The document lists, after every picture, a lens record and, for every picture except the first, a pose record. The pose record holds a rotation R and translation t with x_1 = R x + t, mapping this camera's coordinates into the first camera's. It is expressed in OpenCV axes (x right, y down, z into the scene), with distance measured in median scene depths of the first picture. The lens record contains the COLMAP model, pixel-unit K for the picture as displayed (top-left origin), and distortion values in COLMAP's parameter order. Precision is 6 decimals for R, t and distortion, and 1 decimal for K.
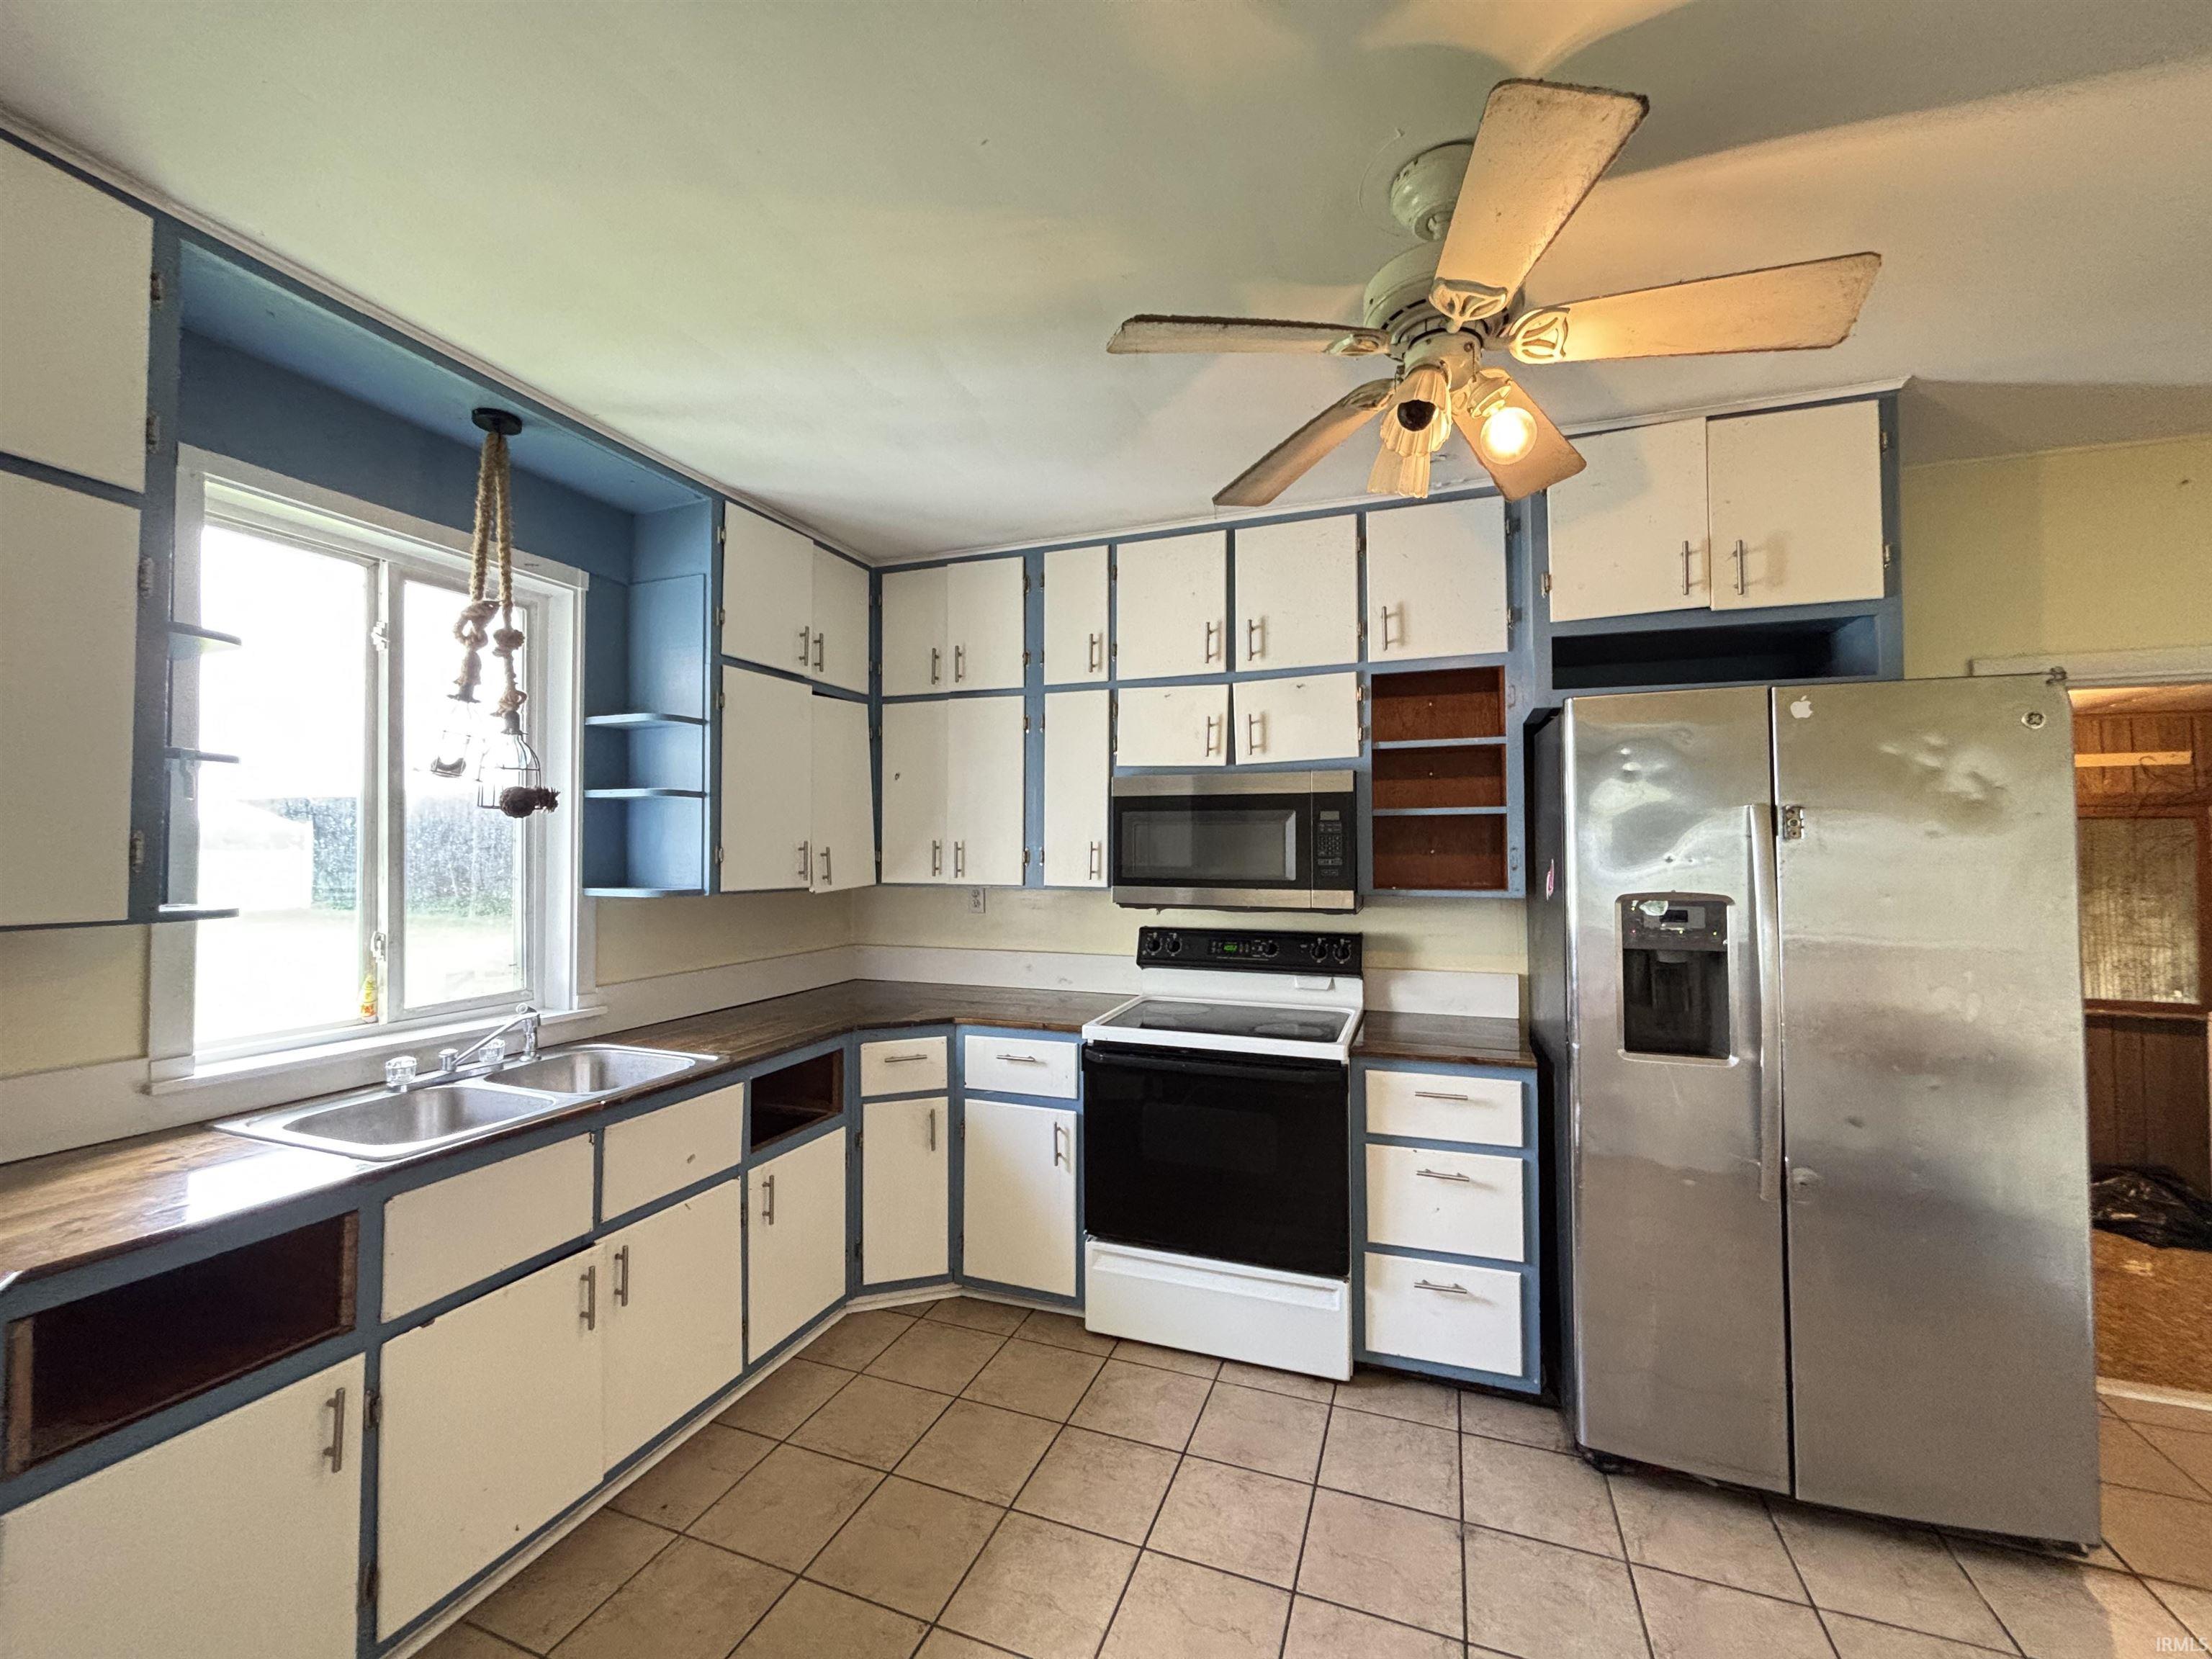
lens RADIAL K [[892.9, 0, 1102.6], [0, 892.9, 830.2], [0, 0, 1]] dist [-0.000122, -0.002211]
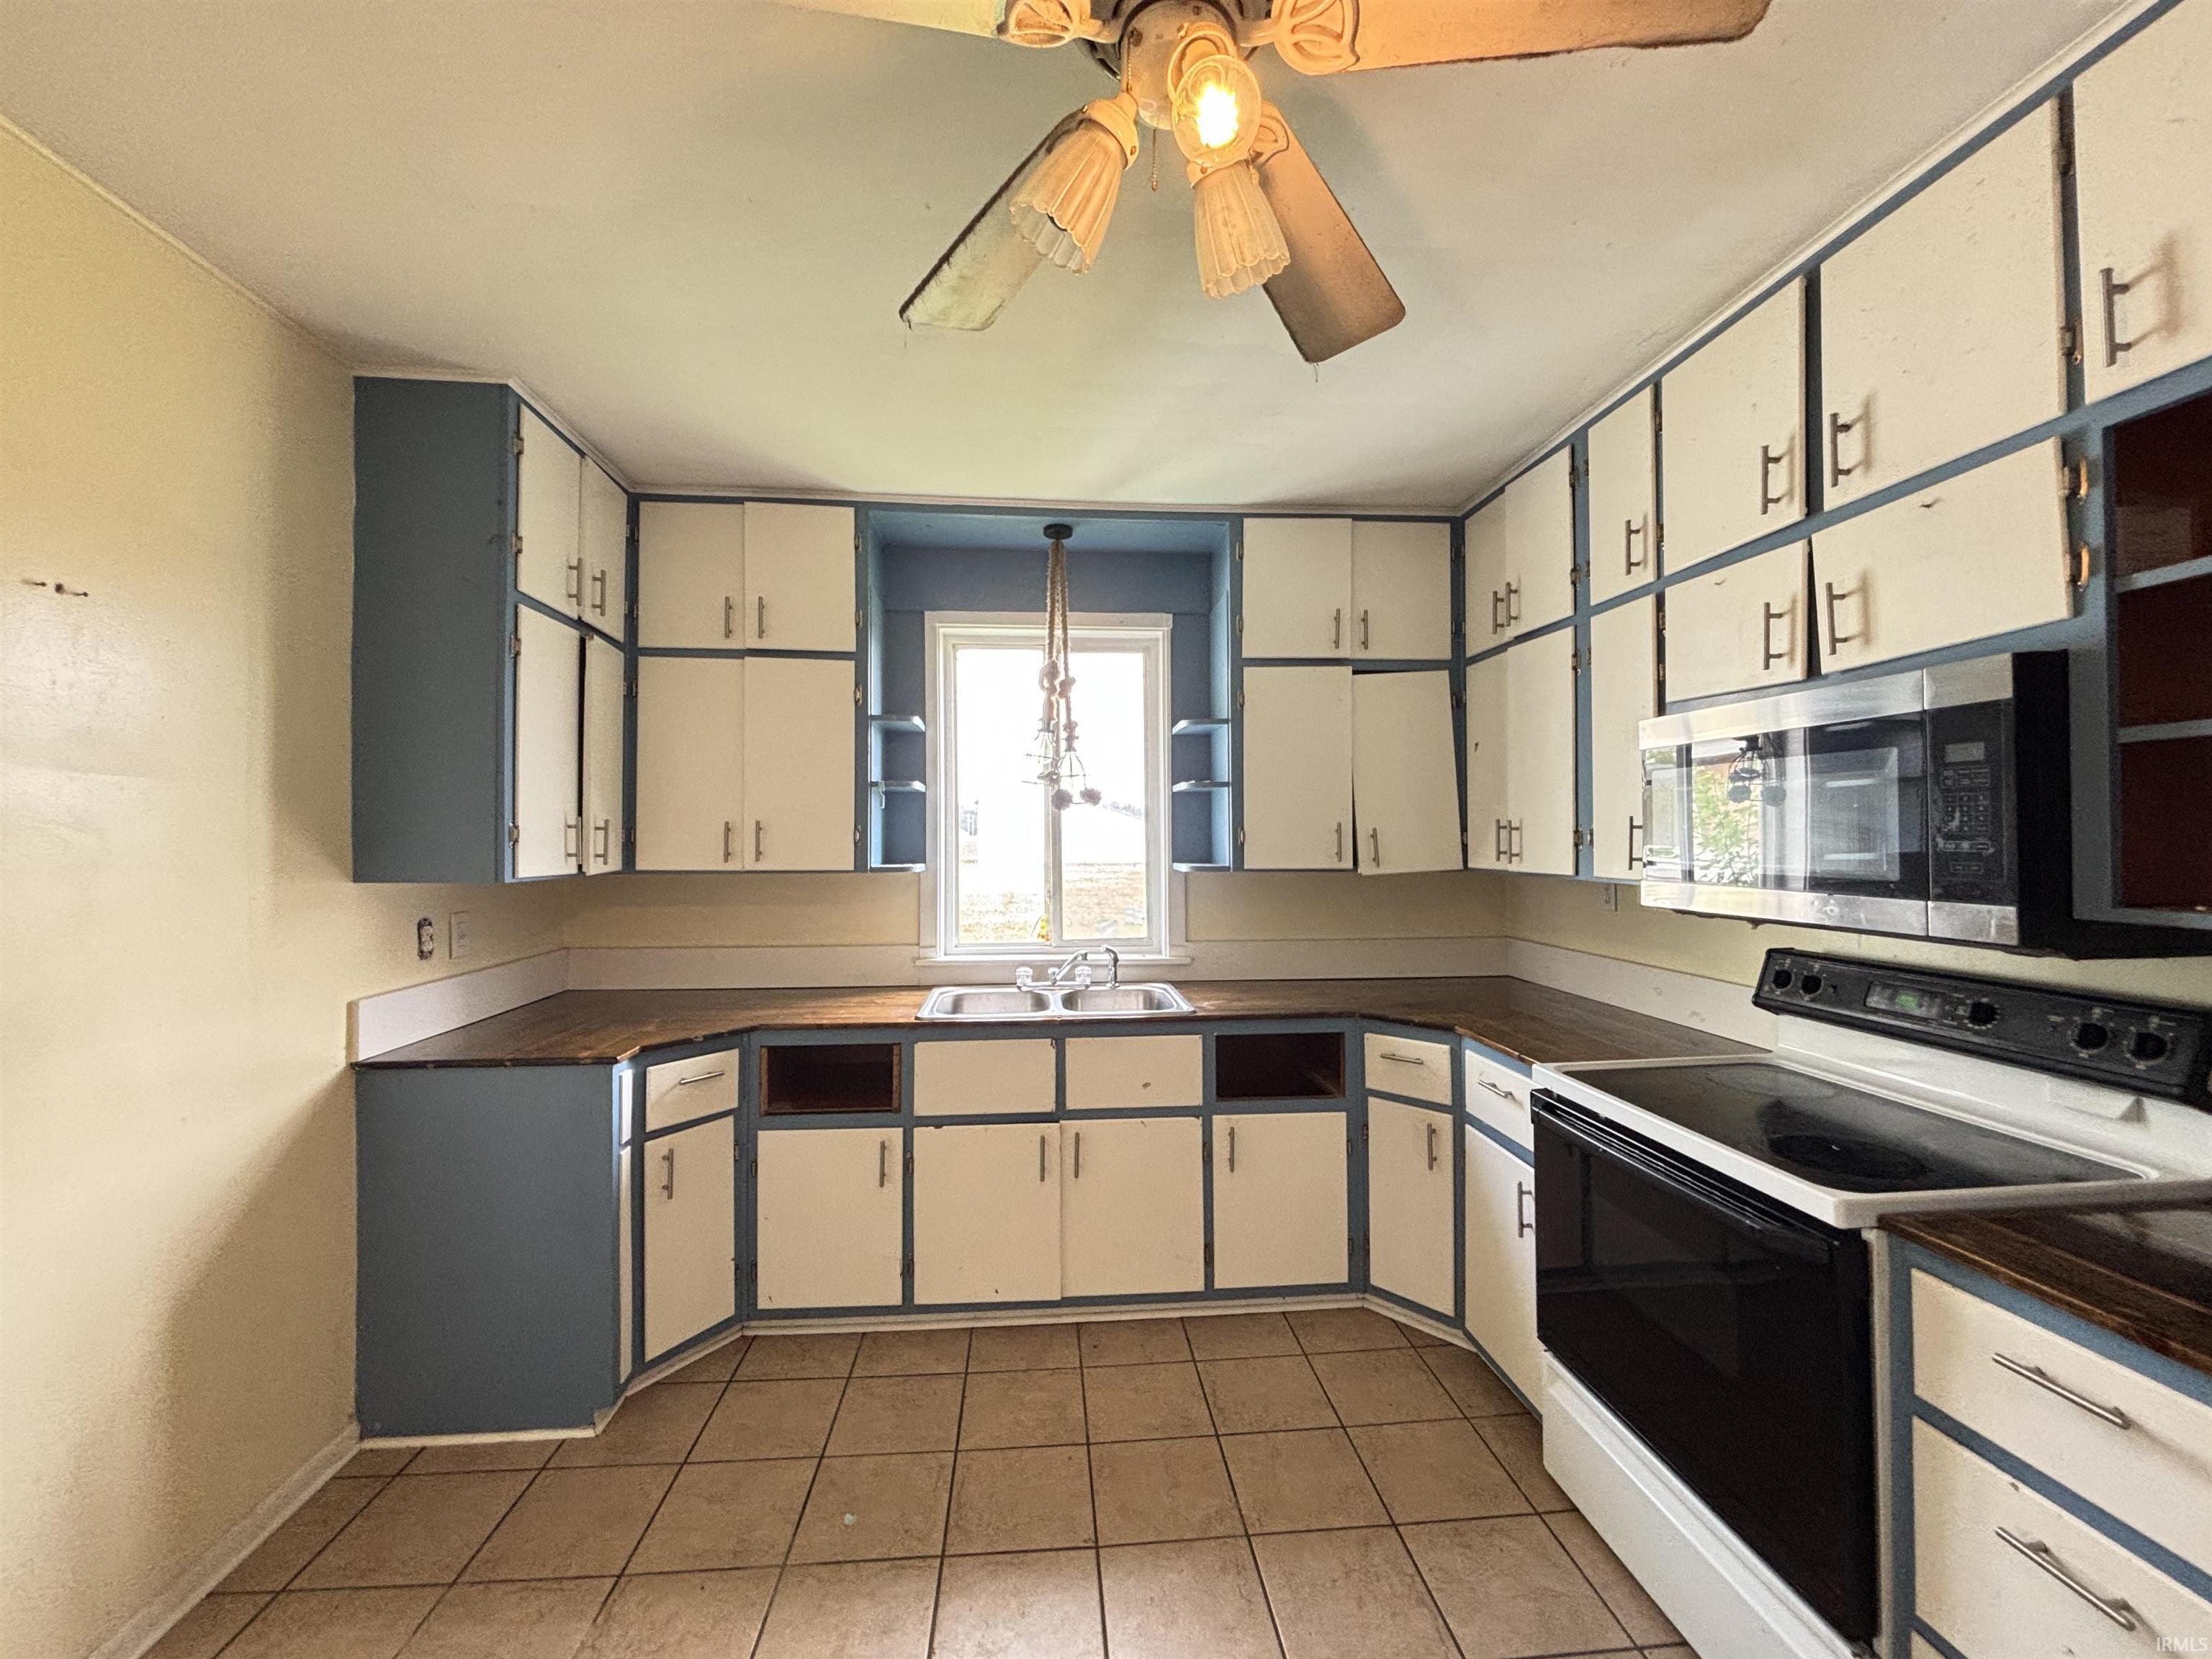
lens RADIAL K [[892.9, 0, 1099.5], [0, 892.9, 830.9], [0, 0, 1]] dist [-0.000122, -0.002211]
pose [[0.423230, -0.009871, -0.905968, 0.490731], [0.026241, 0.999655, 0.001367, 0.013842], [0.905642, -0.024352, 0.423343, 0.348512]]
